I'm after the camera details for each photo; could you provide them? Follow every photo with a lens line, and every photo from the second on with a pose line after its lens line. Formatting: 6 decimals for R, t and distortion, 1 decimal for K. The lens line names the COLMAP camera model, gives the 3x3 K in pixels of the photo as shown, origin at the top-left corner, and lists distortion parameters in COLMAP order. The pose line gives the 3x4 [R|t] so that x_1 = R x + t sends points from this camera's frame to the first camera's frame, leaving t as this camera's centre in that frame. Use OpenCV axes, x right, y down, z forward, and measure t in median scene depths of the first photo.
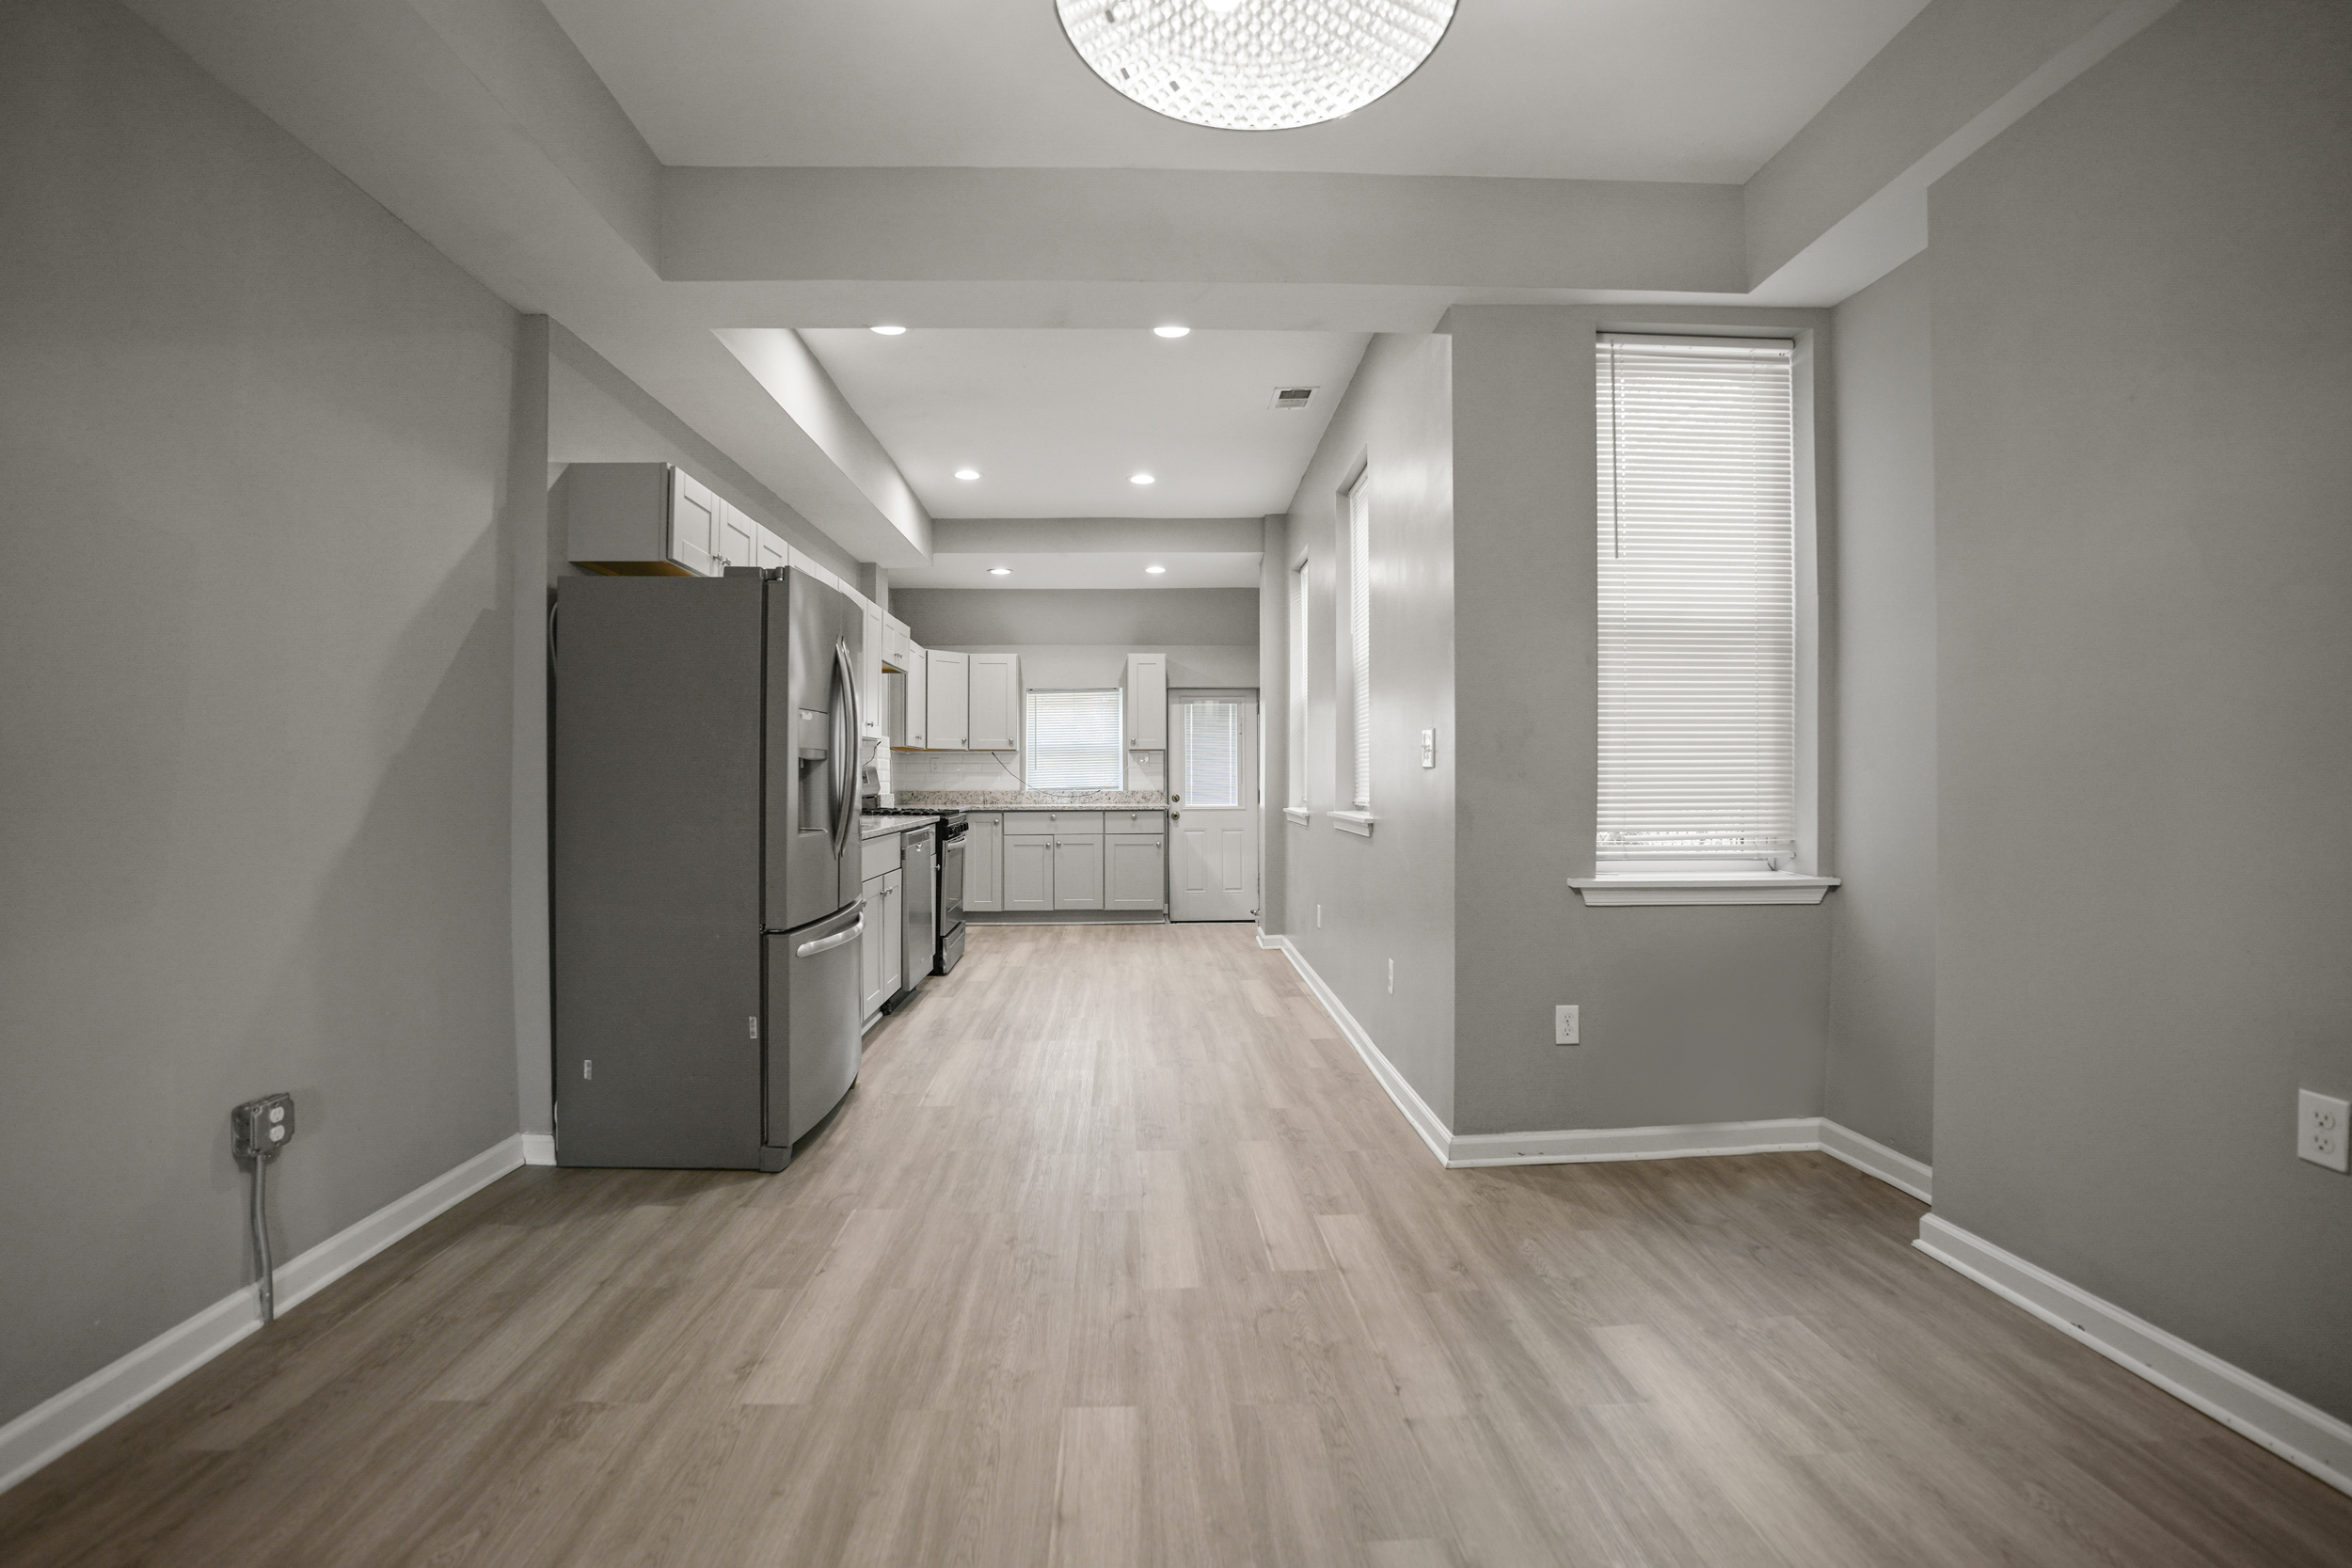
lens RADIAL K [[1091.4, 0, 1171.0], [0, 1091.4, 769.4], [0, 0, 1]] dist [-0.090996, 0.036820]
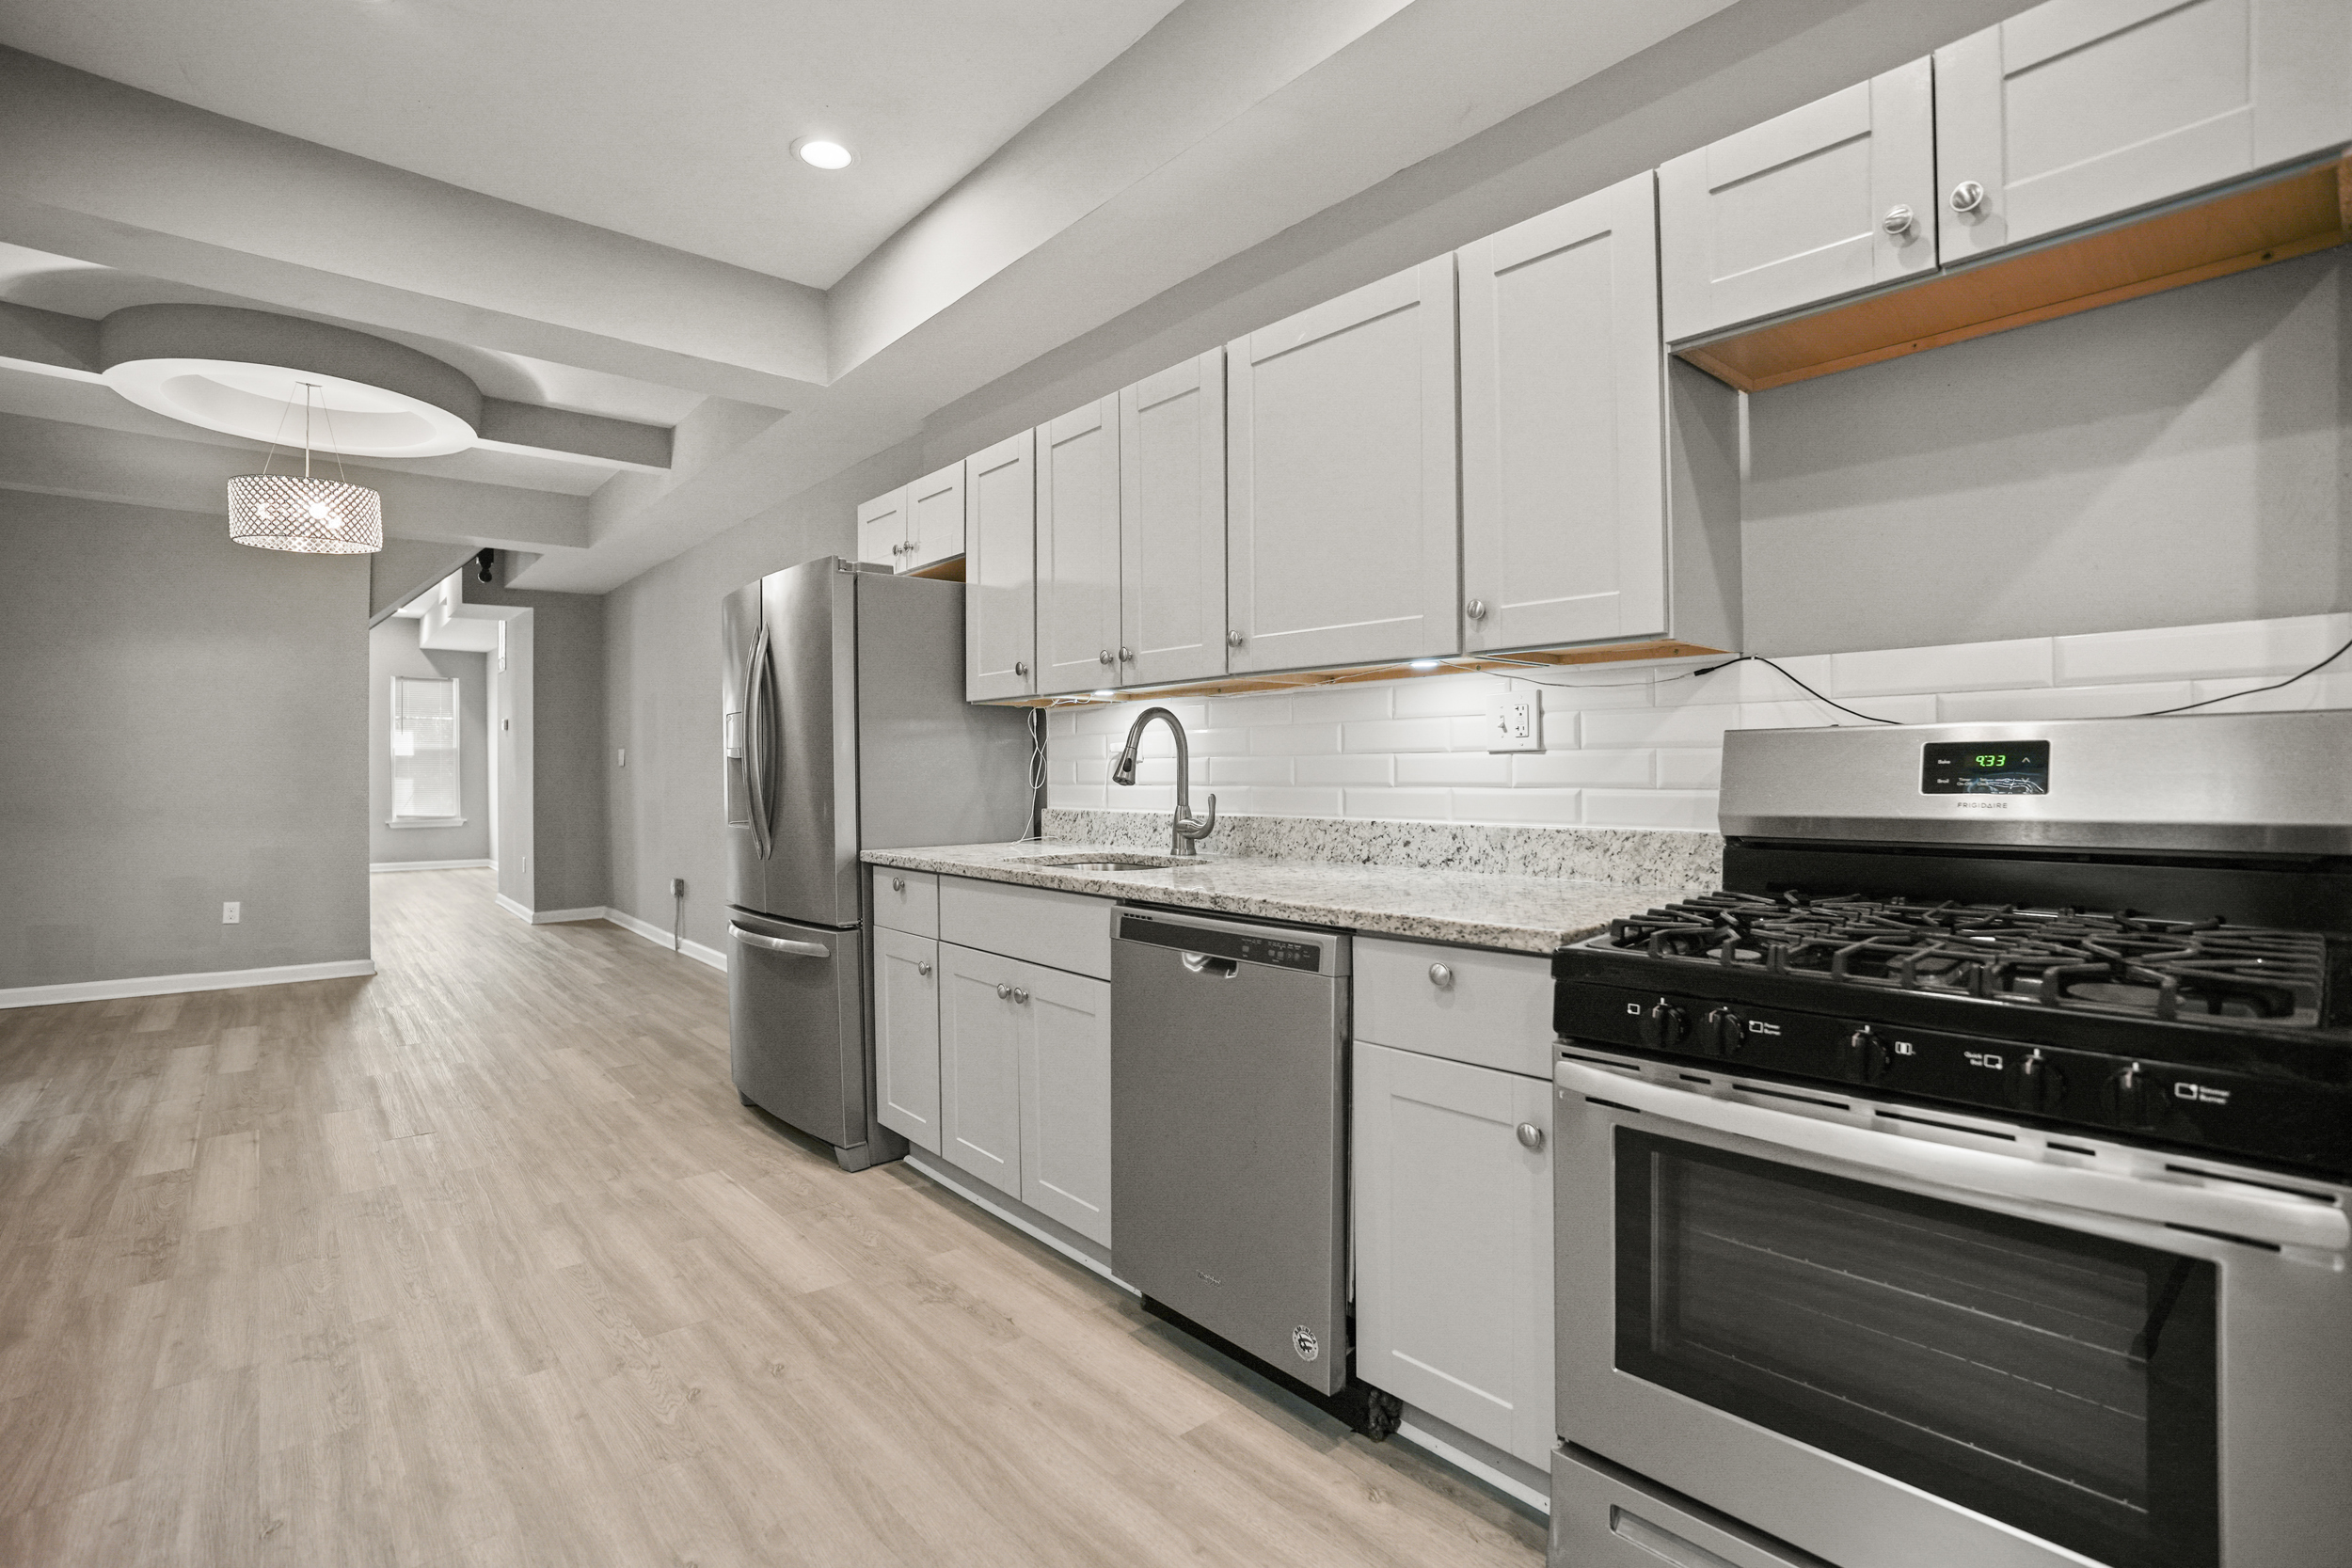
lens RADIAL K [[1084.8, 0, 1180.4], [0, 1084.8, 777.6], [0, 0, 1]] dist [-0.079977, 0.028000]
pose [[-0.778393, 0.009976, -0.627698, -0.000346], [0.010869, 0.999938, 0.002414, 0.005332], [0.627683, -0.004943, -0.778453, 0.860054]]
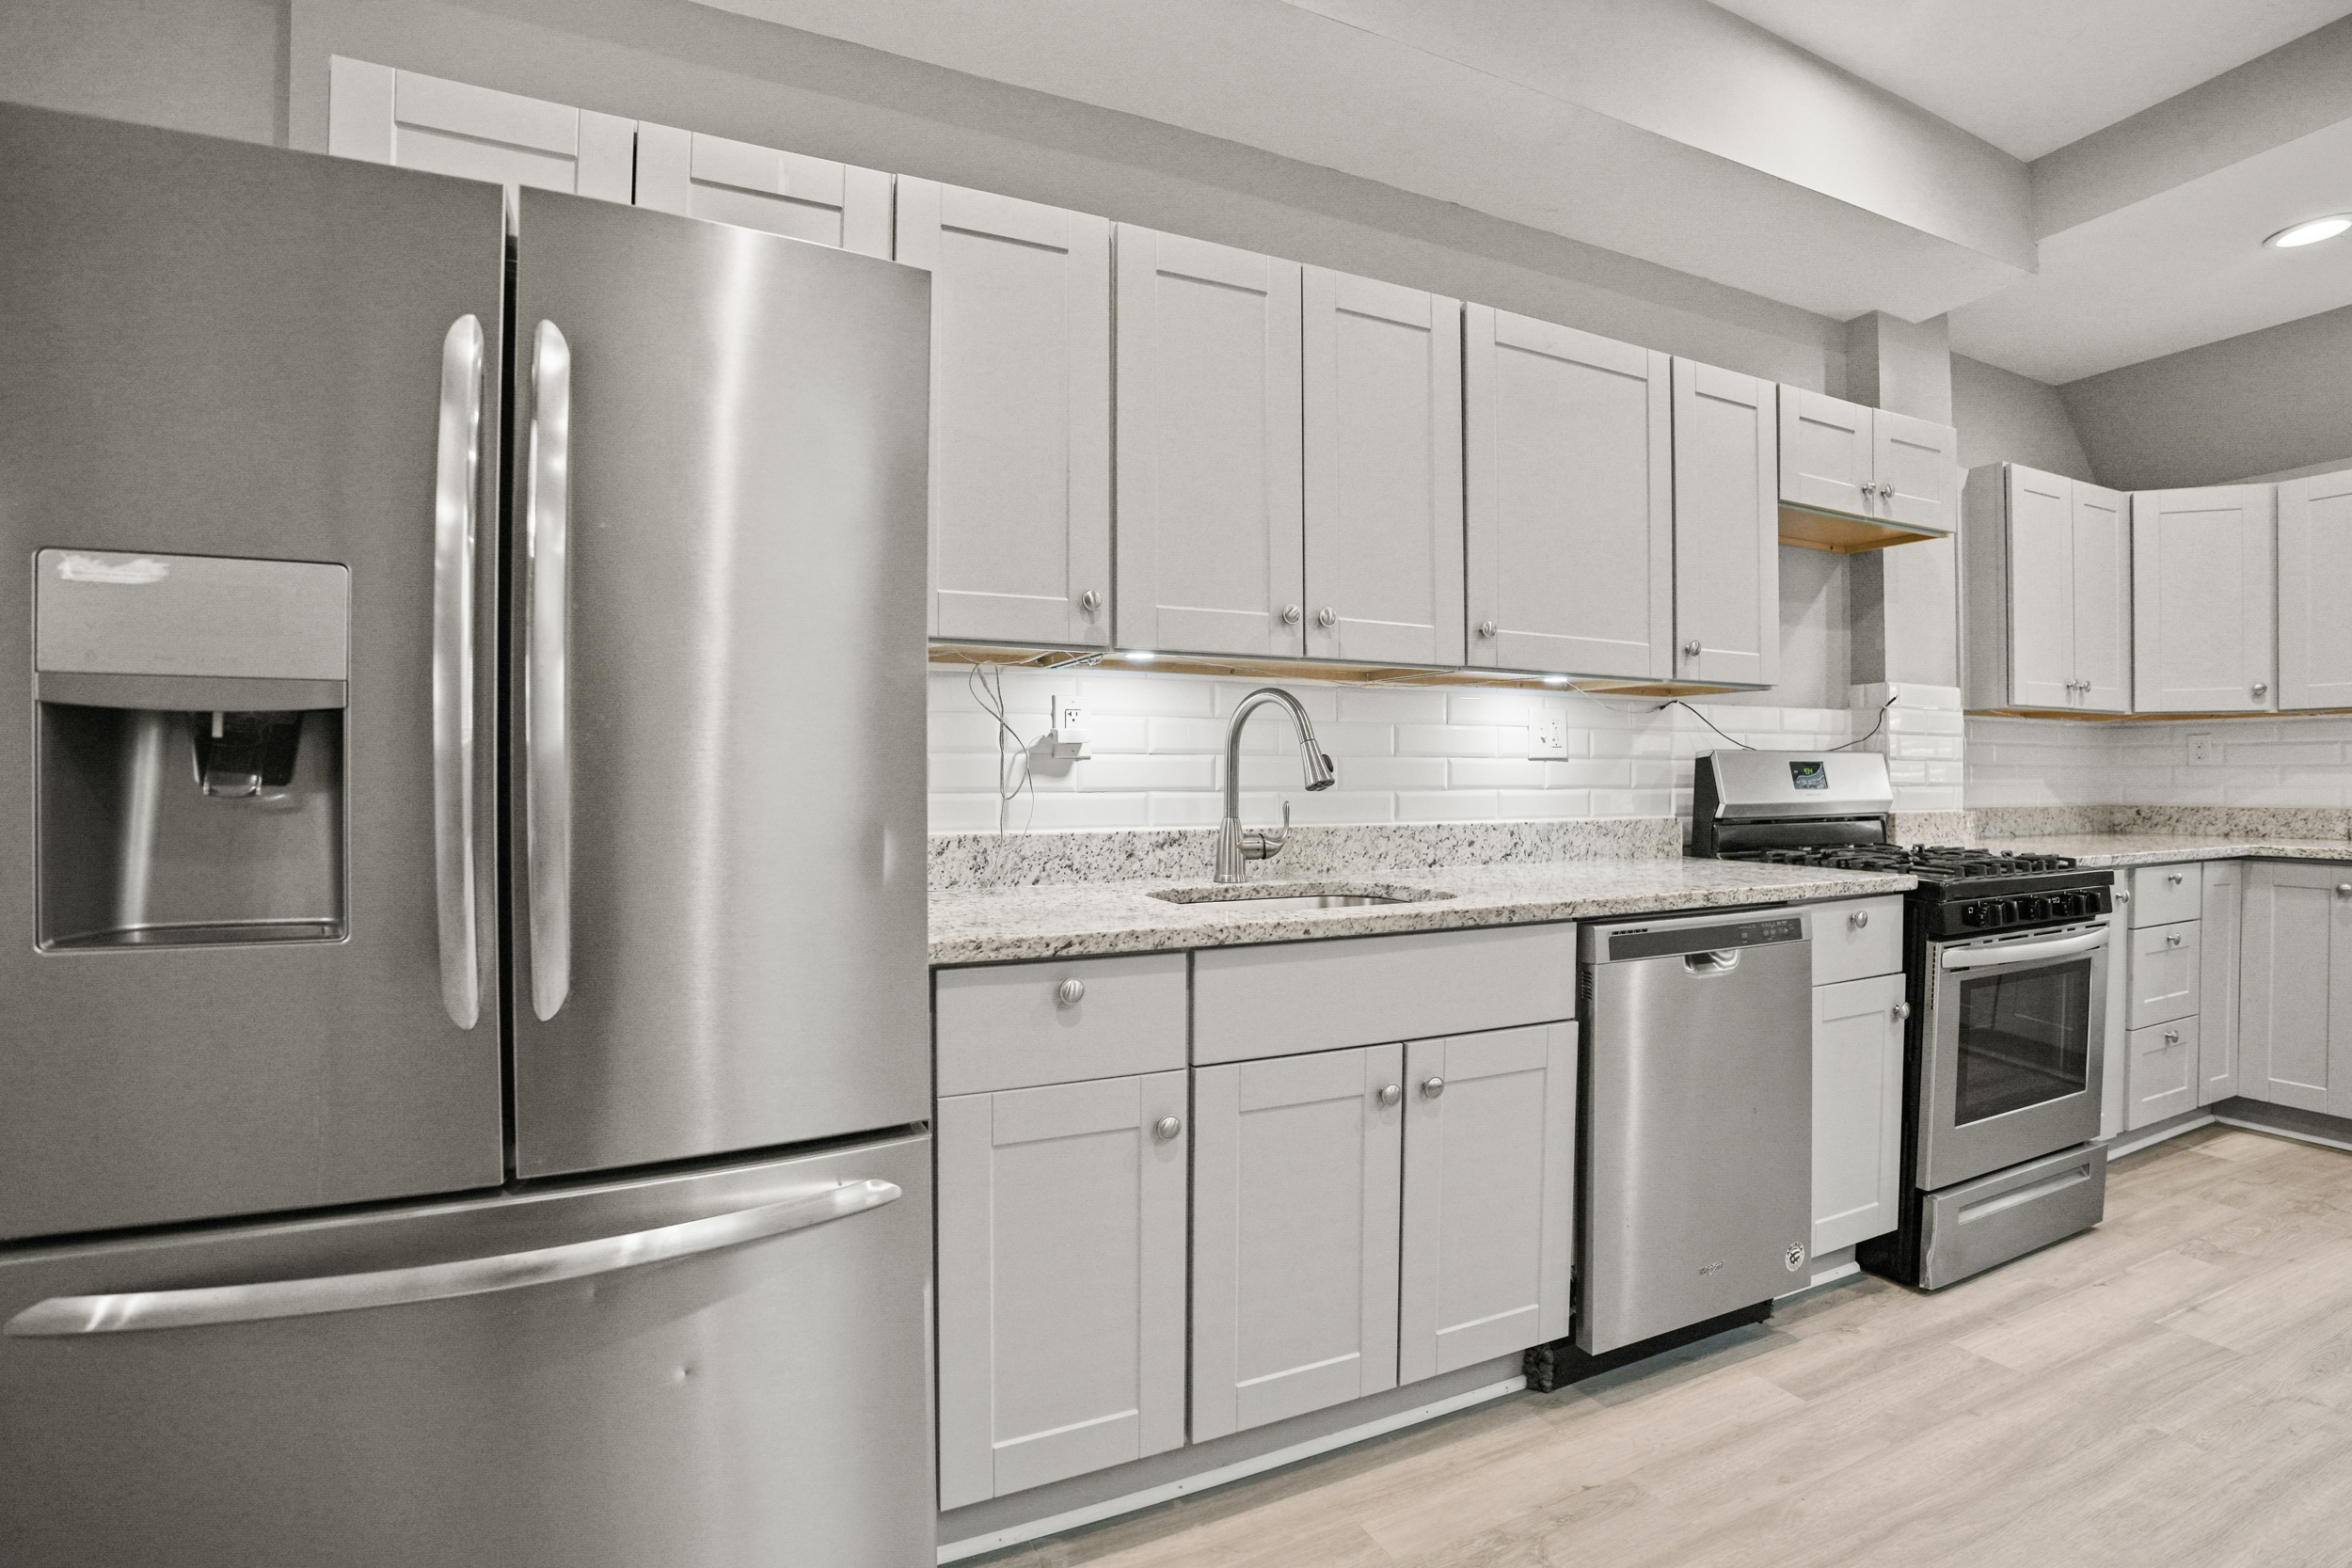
lens RADIAL K [[1084.8, 0, 1180.4], [0, 1084.8, 777.6], [0, 0, 1]] dist [-0.079977, 0.028000]
pose [[0.376444, -0.000762, -0.926439, 0.023277], [0.006362, 0.999978, 0.001763, 0.004657], [0.926417, -0.006558, 0.376441, 0.470068]]
